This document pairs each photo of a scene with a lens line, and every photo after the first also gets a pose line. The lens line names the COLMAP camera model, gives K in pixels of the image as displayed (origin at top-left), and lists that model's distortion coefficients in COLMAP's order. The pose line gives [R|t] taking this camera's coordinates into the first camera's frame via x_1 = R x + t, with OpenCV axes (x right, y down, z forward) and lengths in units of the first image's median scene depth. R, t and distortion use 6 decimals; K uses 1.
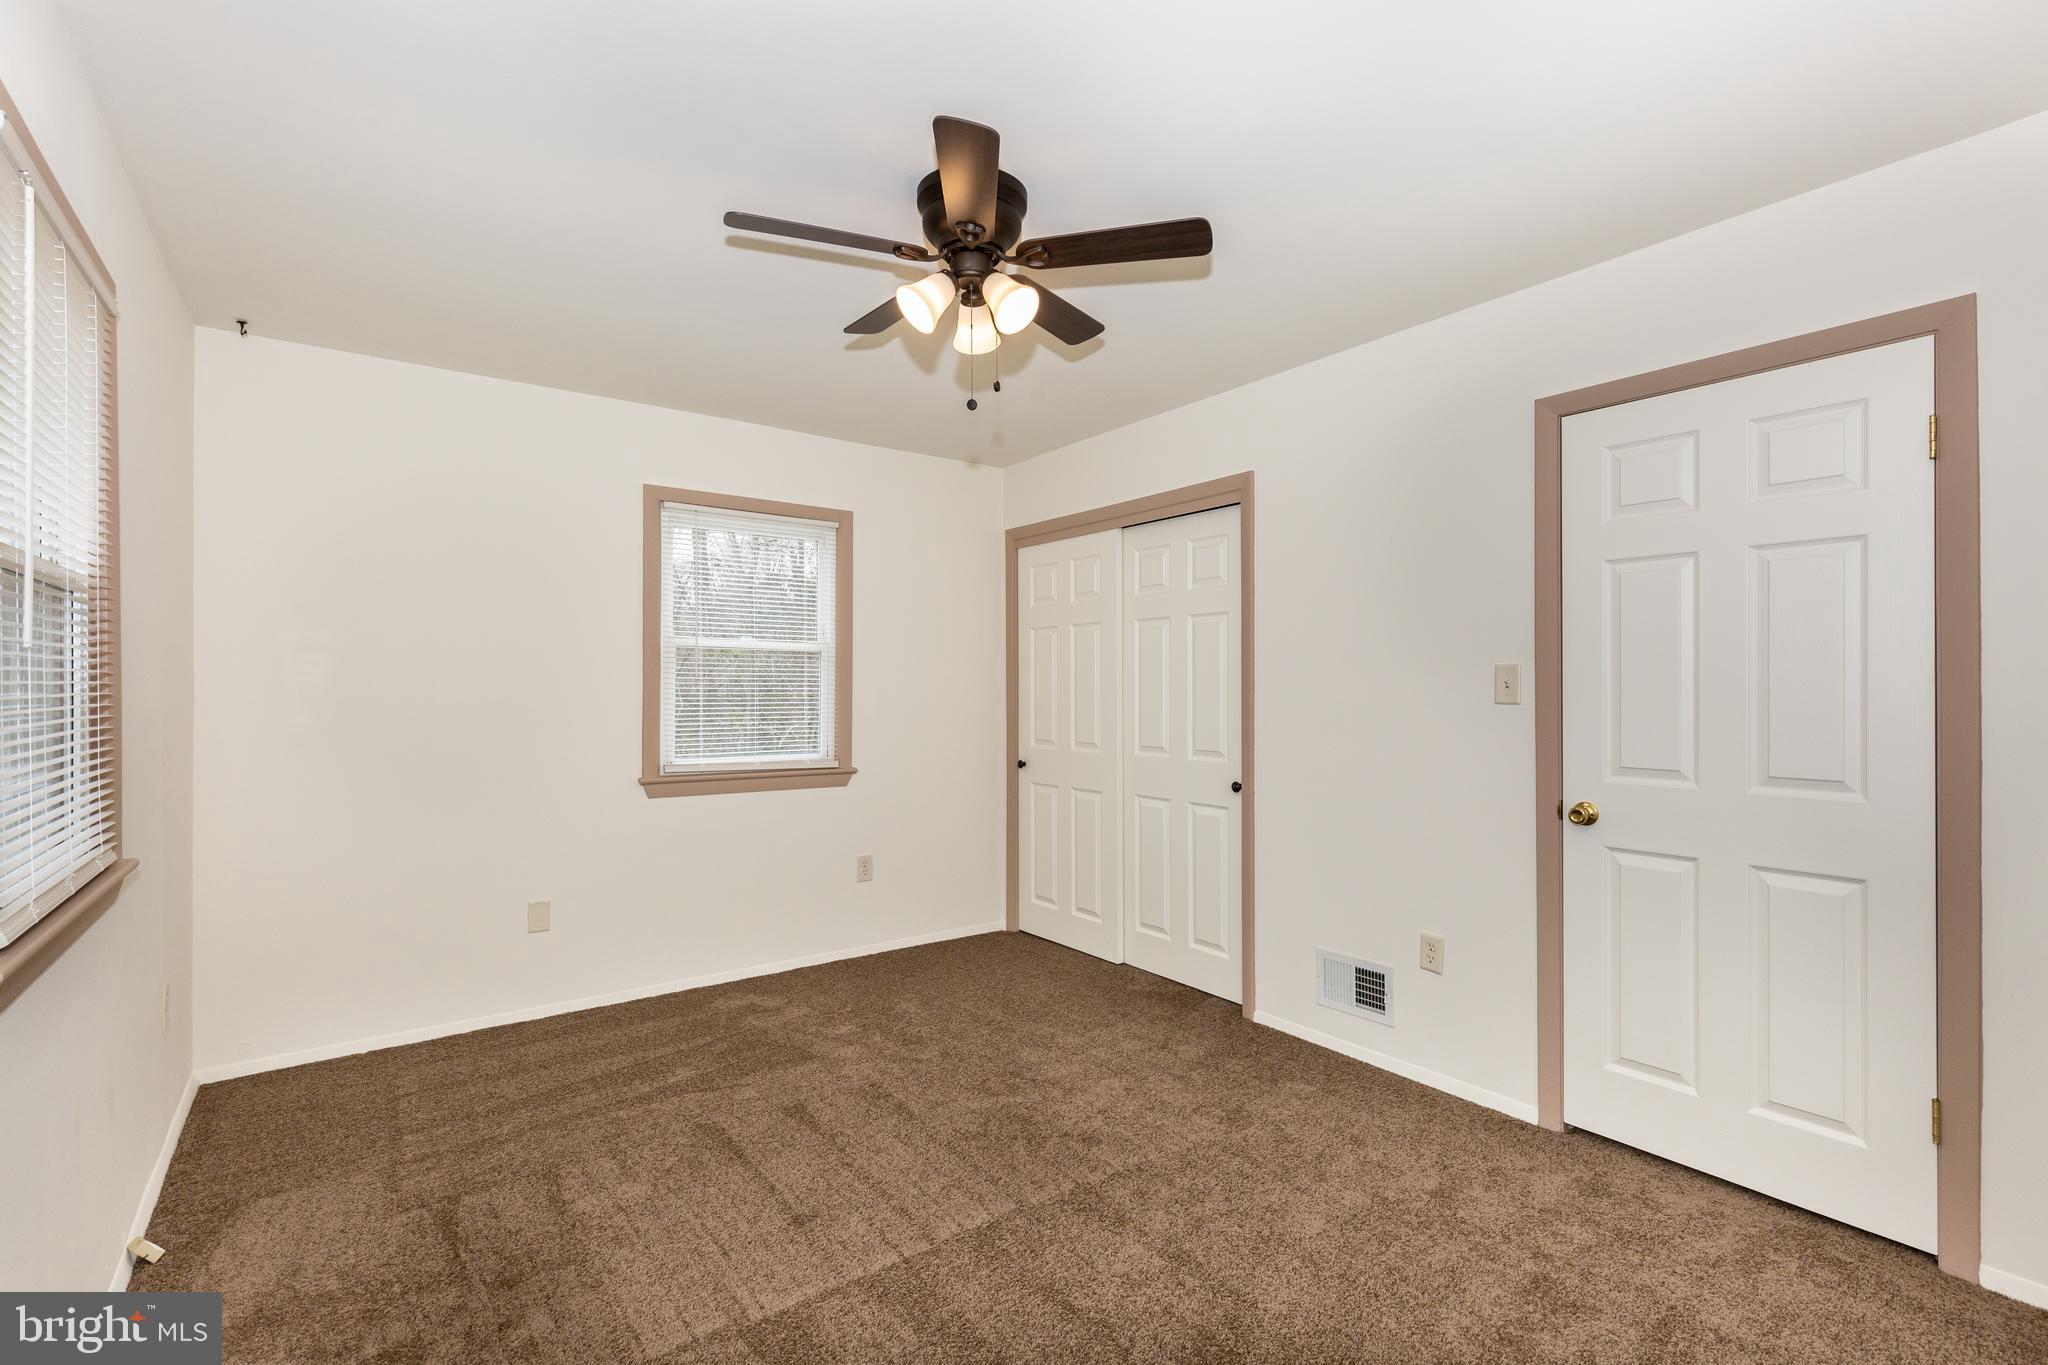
lens RADIAL K [[932.8, 0, 1045.4], [0, 932.8, 685.0], [0, 0, 1]] dist [0.003886, 0.000268]
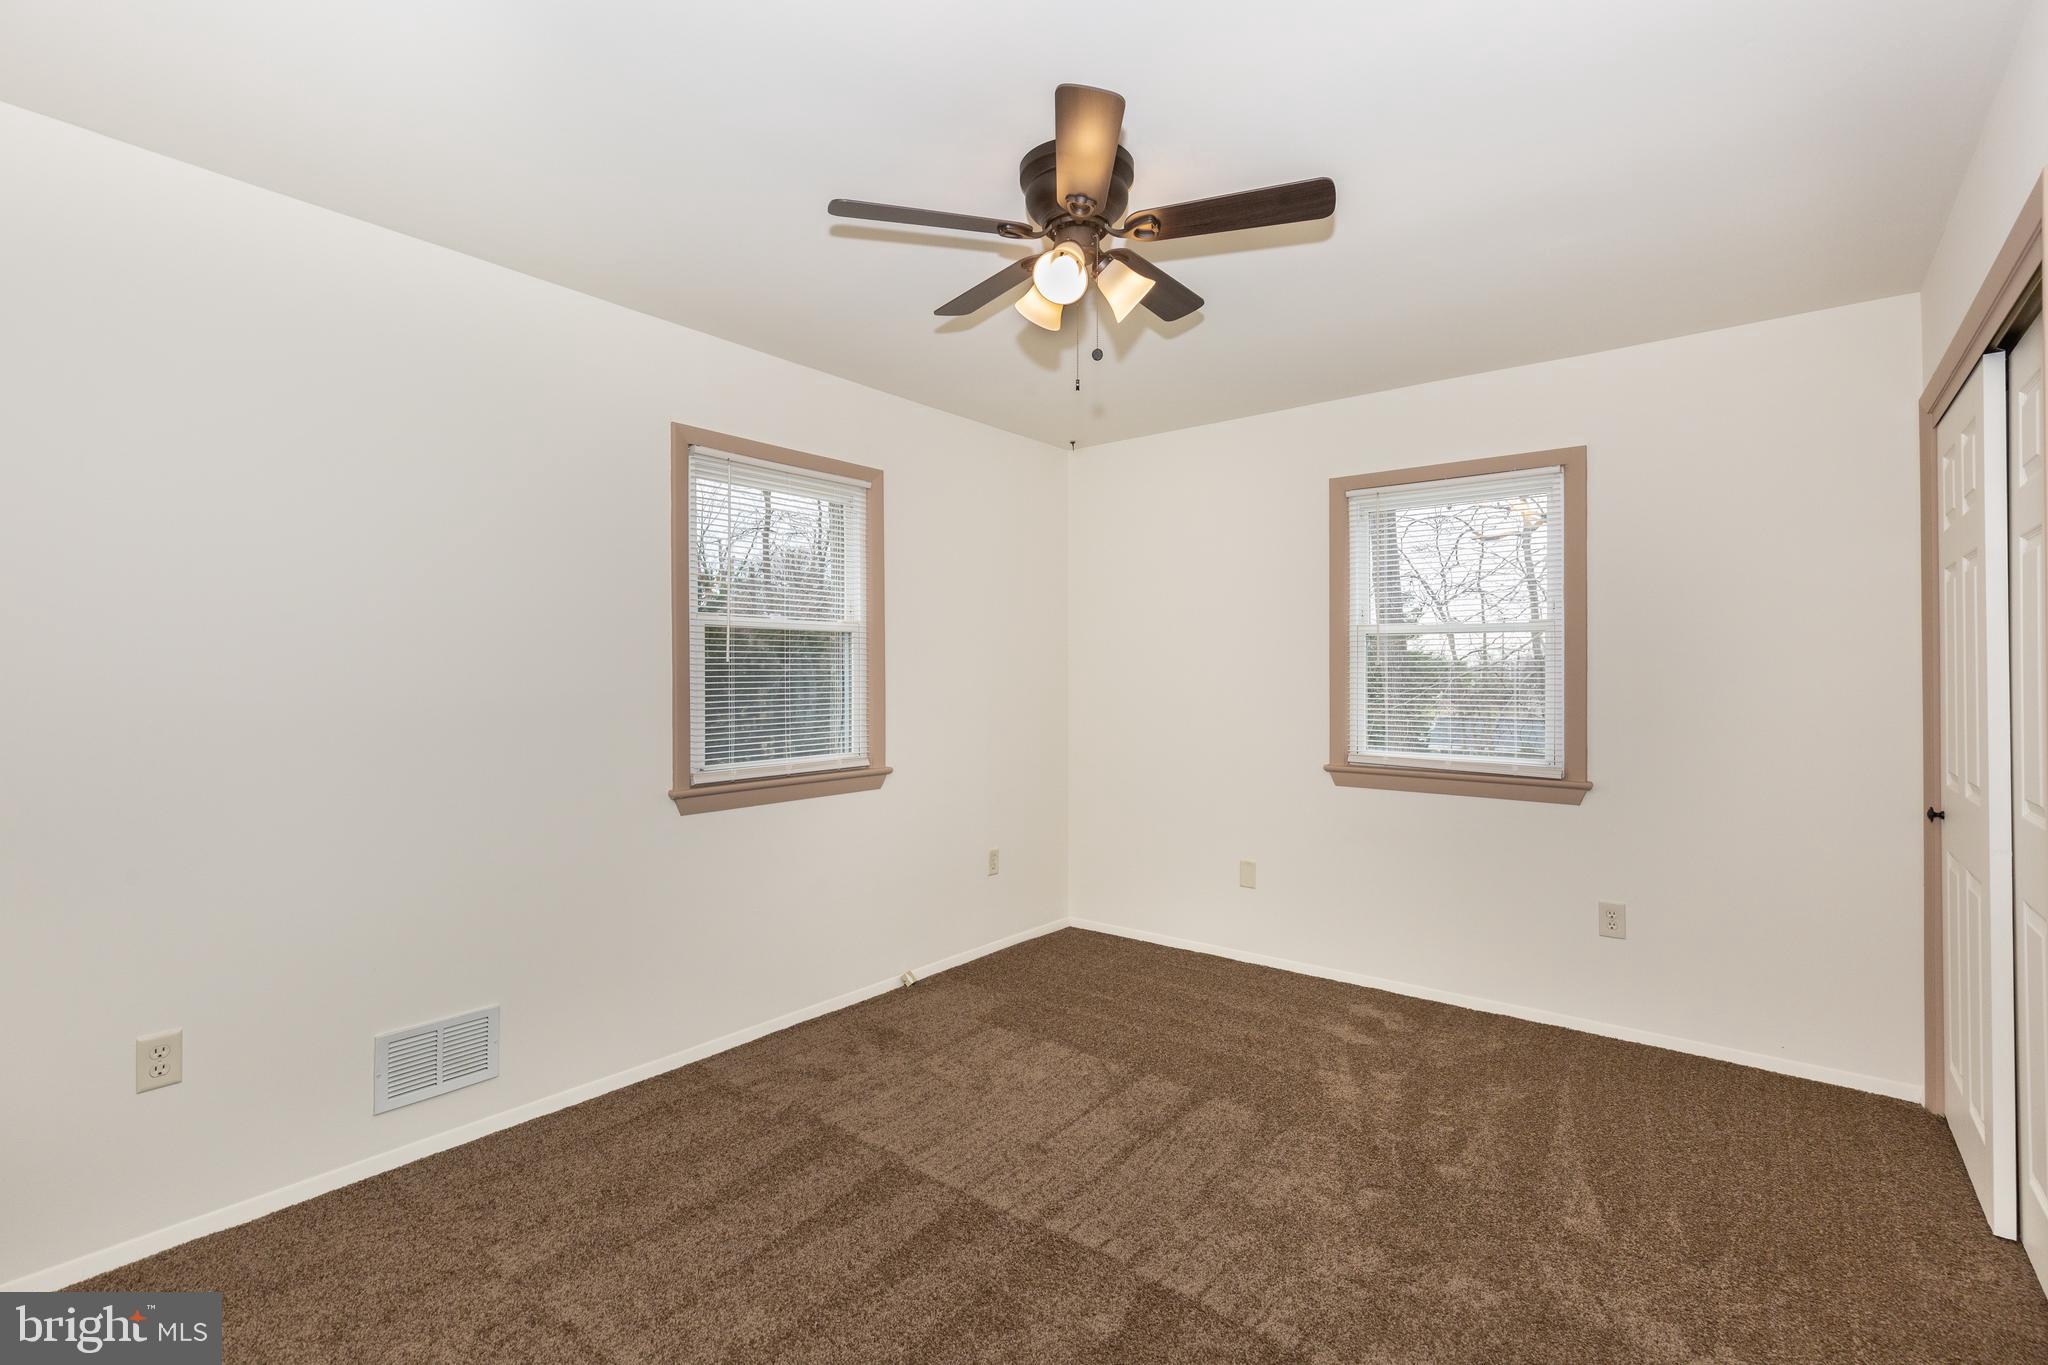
lens RADIAL K [[942.8, 0, 1020.6], [0, 942.8, 670.1], [0, 0, 1]] dist [0.027886, 0.000061]
pose [[0.249689, -0.009043, -0.968284, 0.490166], [-0.000278, 0.999956, -0.009411, 0.004743], [0.968326, 0.002619, 0.249675, 0.401233]]
